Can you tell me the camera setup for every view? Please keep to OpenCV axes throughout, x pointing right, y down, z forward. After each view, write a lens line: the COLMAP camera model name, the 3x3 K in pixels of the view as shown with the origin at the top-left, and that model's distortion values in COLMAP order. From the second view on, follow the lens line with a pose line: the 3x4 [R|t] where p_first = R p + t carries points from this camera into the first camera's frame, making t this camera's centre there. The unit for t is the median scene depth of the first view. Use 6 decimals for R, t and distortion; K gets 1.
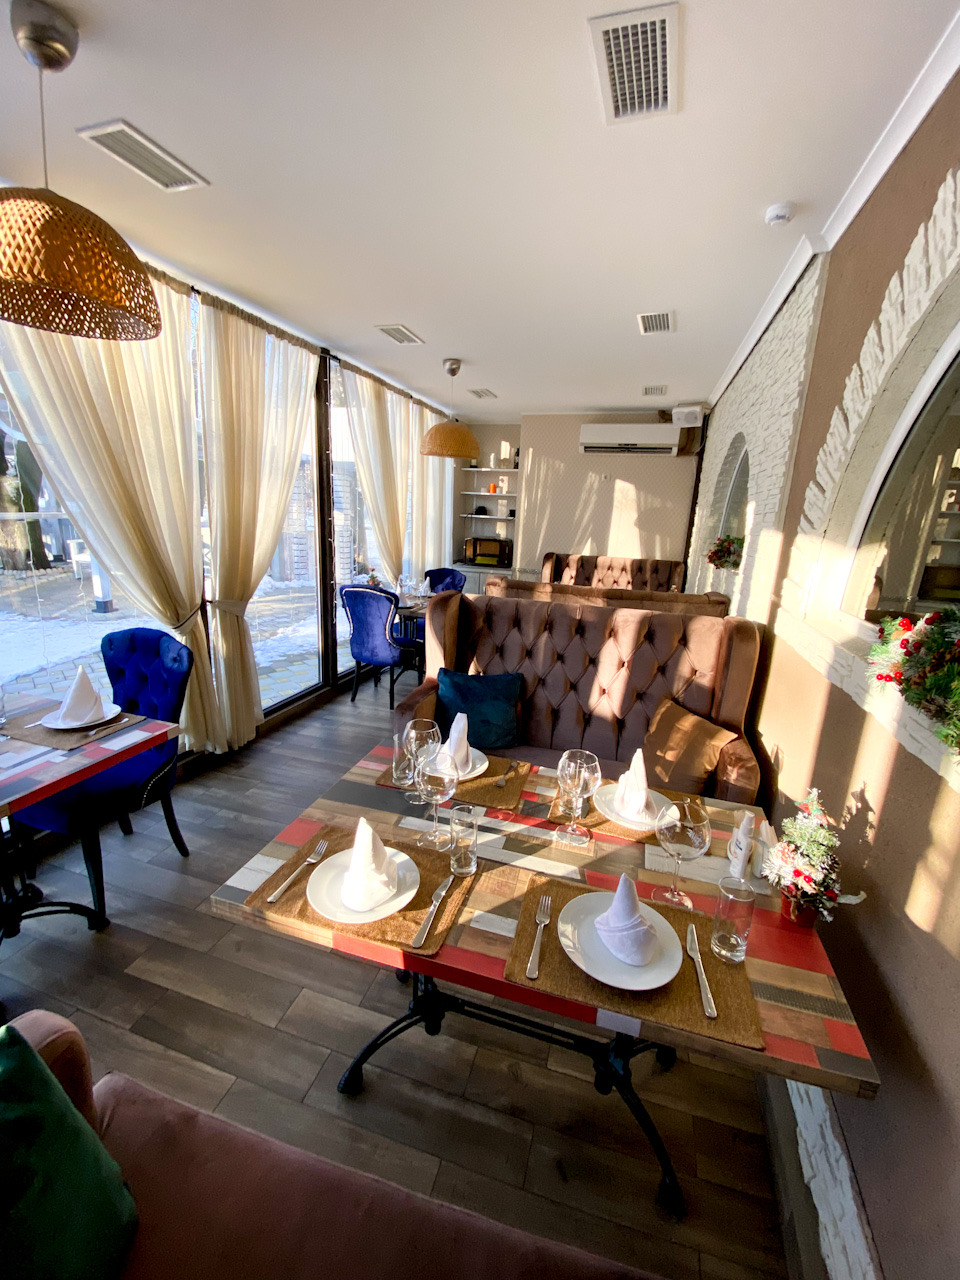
lens RADIAL K [[516.5, 0, 480.1], [0, 516.5, 643.4], [0, 0, 1]] dist [0.014788, -0.017592]
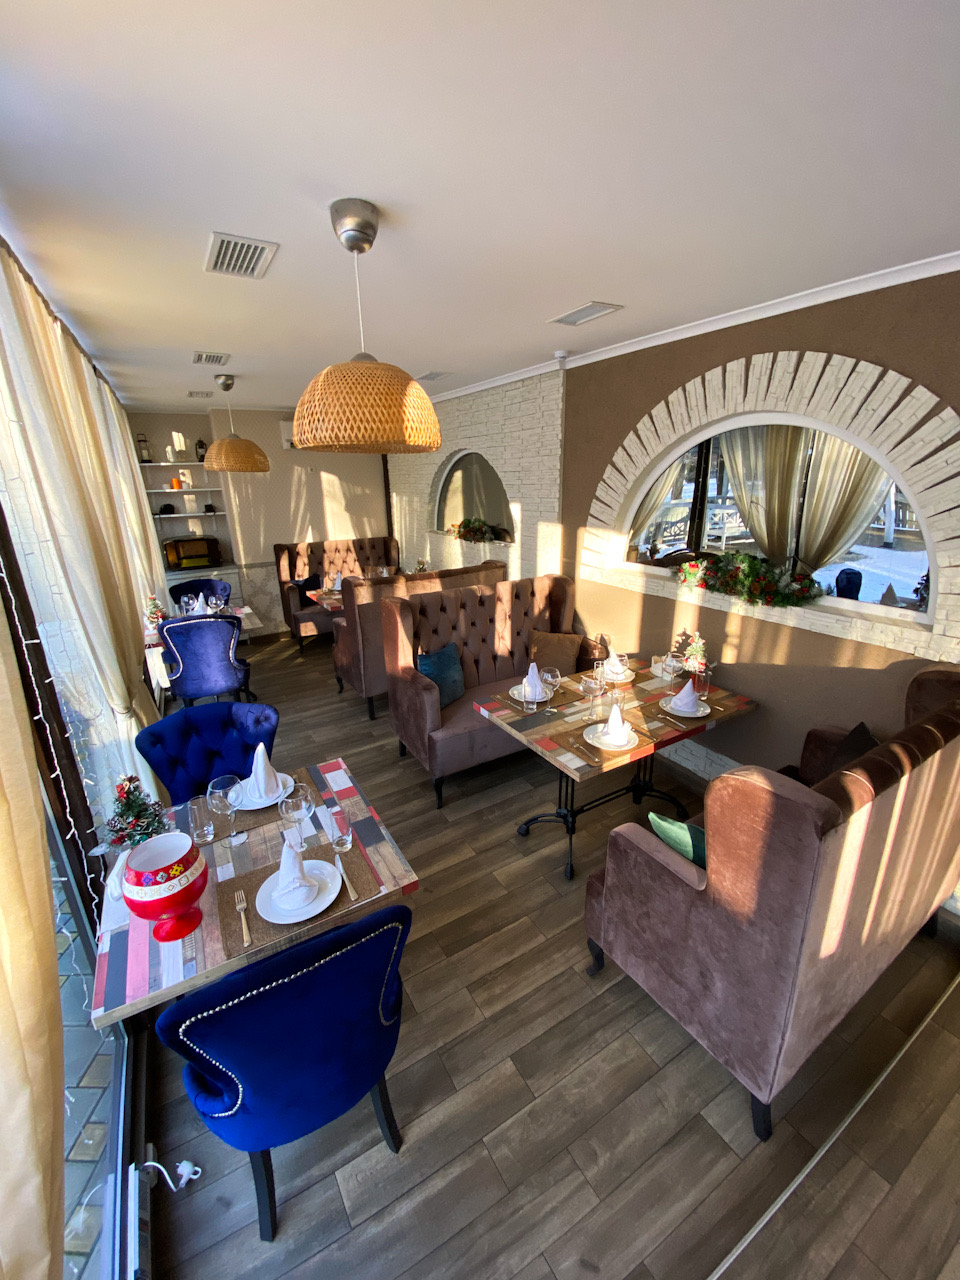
lens RADIAL K [[516.5, 0, 482.0], [0, 516.5, 641.0], [0, 0, 1]] dist [0.014788, -0.017592]
pose [[0.666782, -0.285472, 0.688409, -0.425695], [0.231005, 0.957400, 0.173269, -0.087473], [-0.708546, 0.043493, 0.704323, -0.024930]]
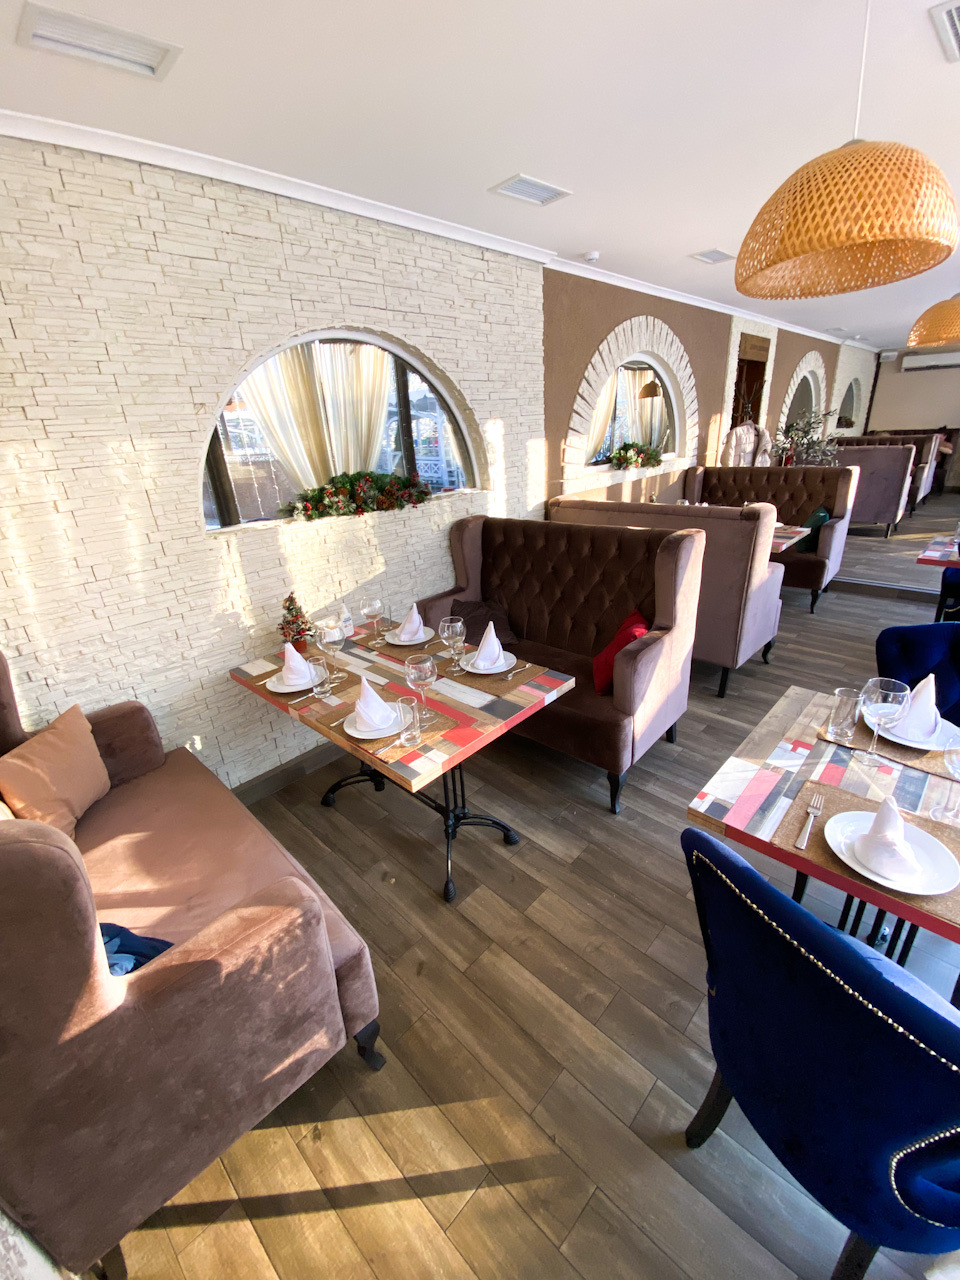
lens RADIAL K [[516.5, 0, 482.2], [0, 516.5, 638.5], [0, 0, 1]] dist [0.014788, -0.017592]
pose [[-0.883918, -0.163188, 0.438245, -0.040540], [0.136301, 0.806547, 0.575243, -0.303865], [-0.447338, 0.568200, -0.690679, 1.134708]]
